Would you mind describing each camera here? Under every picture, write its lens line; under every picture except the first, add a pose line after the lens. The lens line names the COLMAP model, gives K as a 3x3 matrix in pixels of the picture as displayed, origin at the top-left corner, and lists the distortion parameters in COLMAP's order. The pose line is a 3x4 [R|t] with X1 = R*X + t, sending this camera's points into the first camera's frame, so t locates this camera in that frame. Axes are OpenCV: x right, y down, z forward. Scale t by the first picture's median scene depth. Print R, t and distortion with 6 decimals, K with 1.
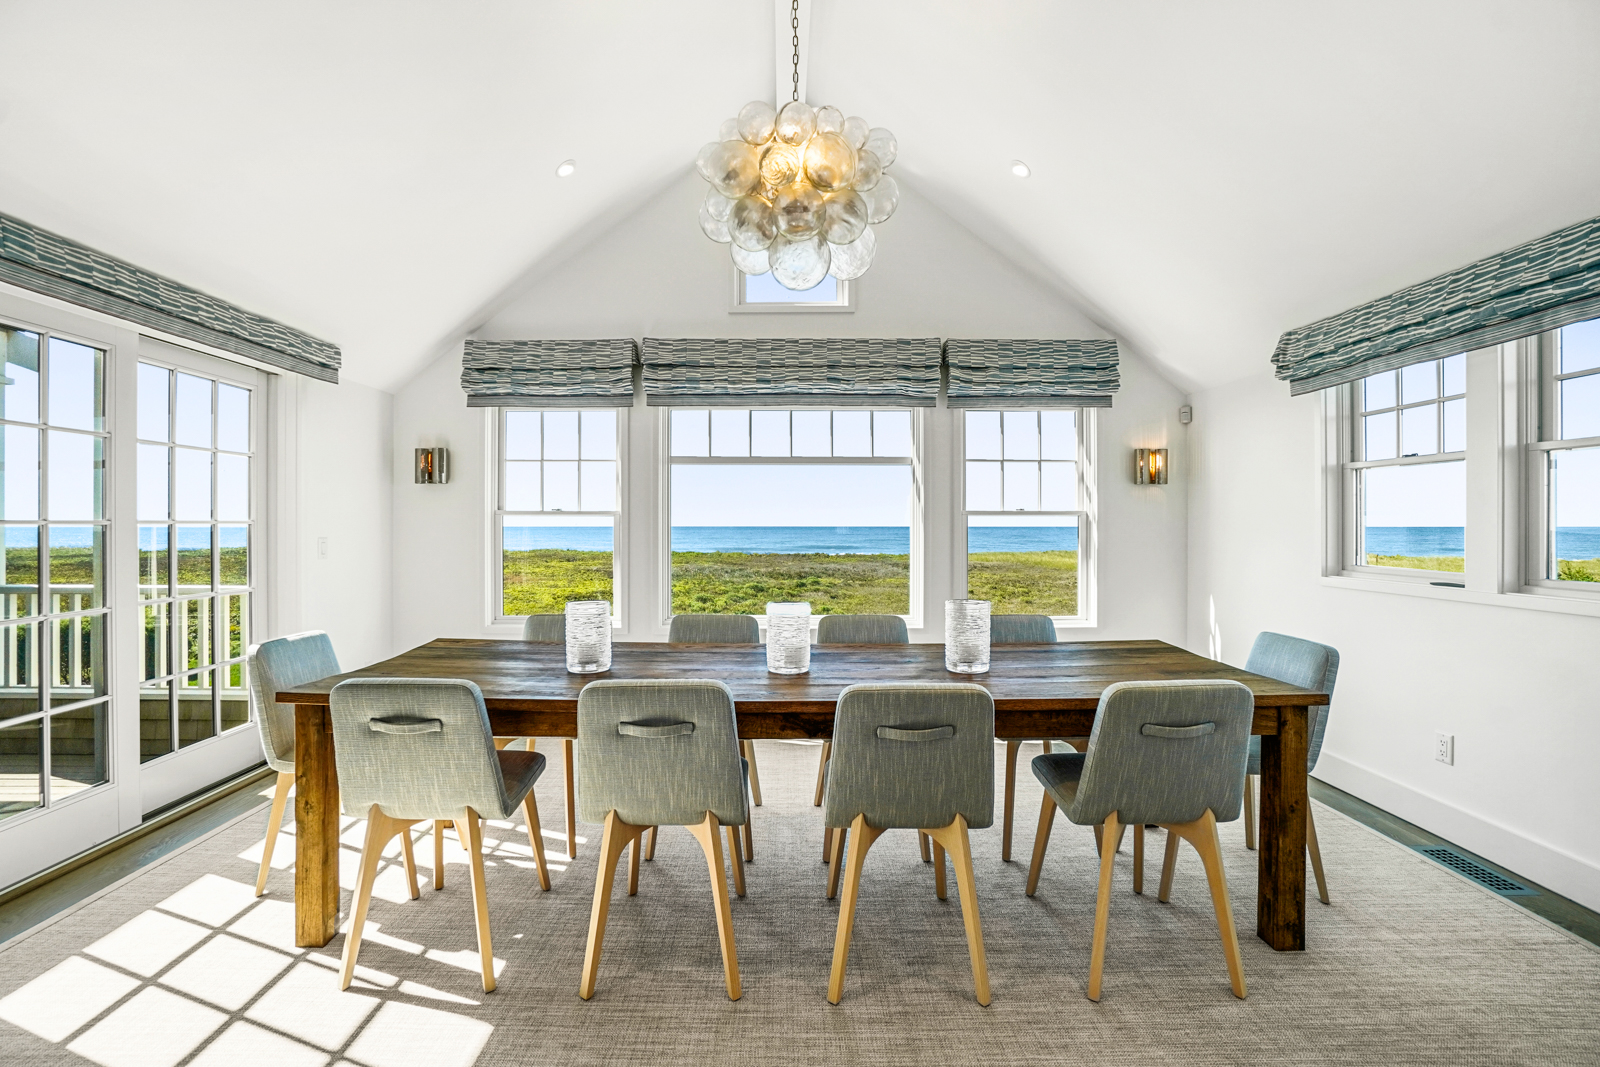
lens RADIAL K [[707.5, 0, 795.7], [0, 707.5, 525.2], [0, 0, 1]] dist [-0.065414, 0.027129]
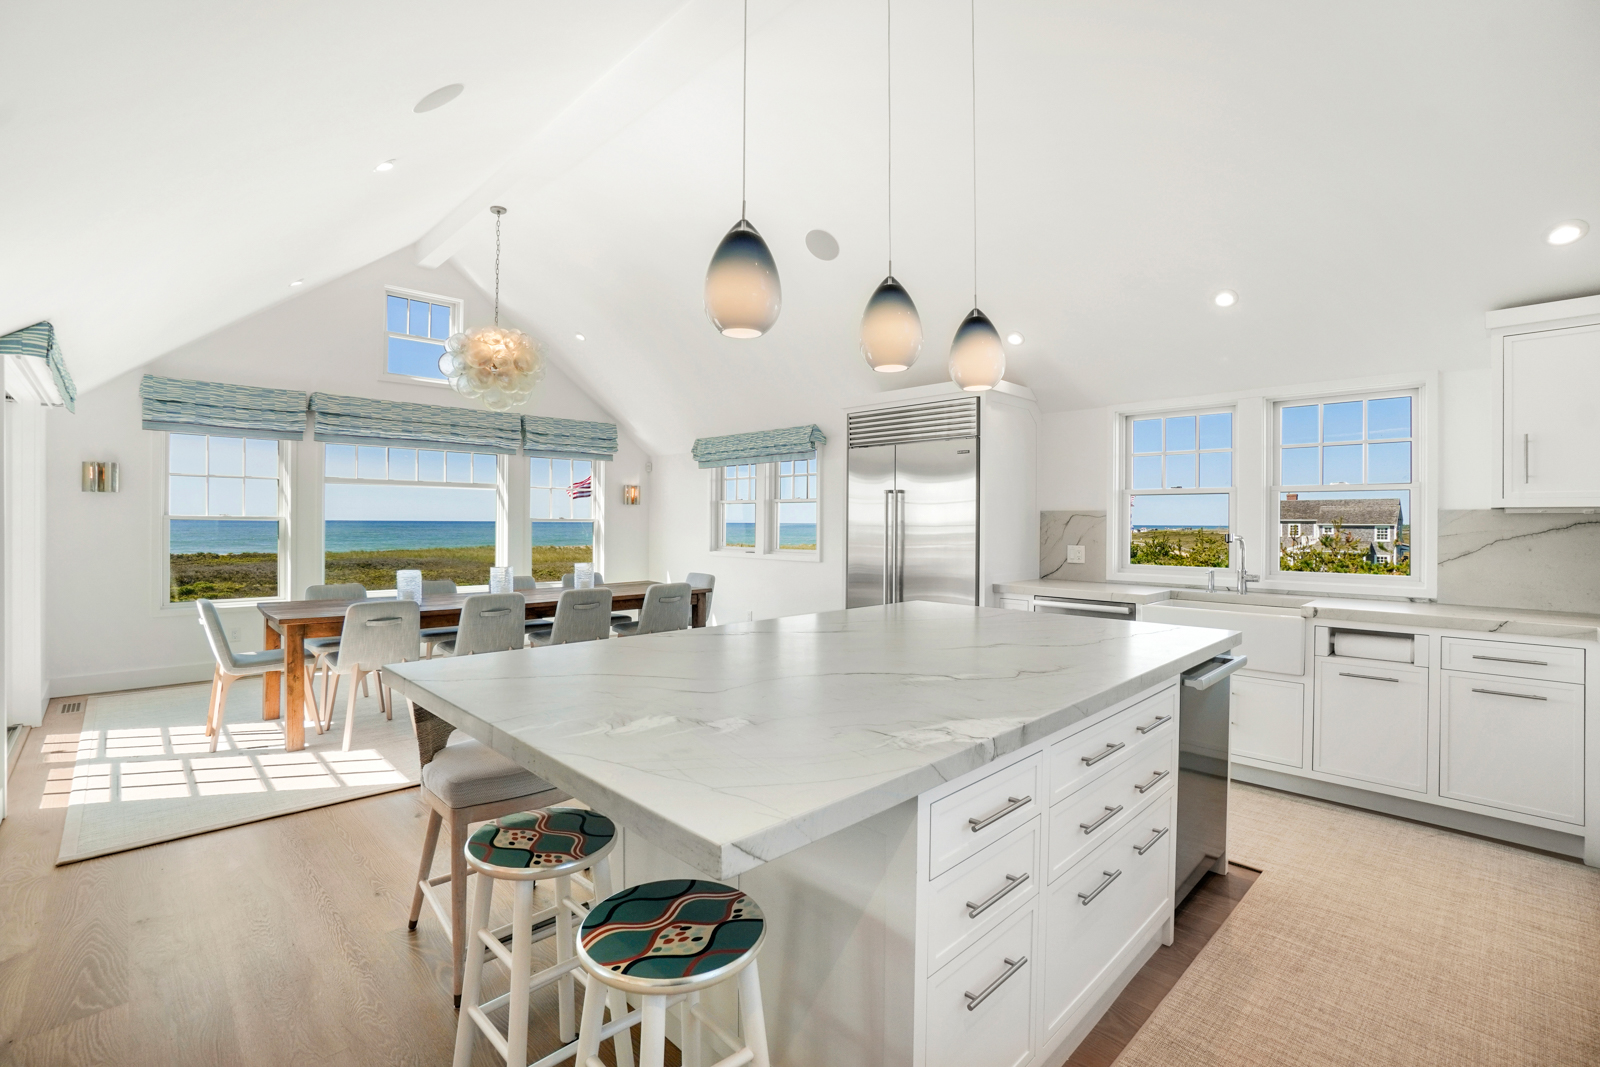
lens RADIAL K [[707.5, 0, 795.7], [0, 707.5, 525.2], [0, 0, 1]] dist [-0.065414, 0.027129]
pose [[0.713242, 0.001941, 0.700915, -0.492629], [-0.006991, 0.999966, 0.004344, -0.016690], [-0.700883, -0.007998, 0.713232, -0.637466]]
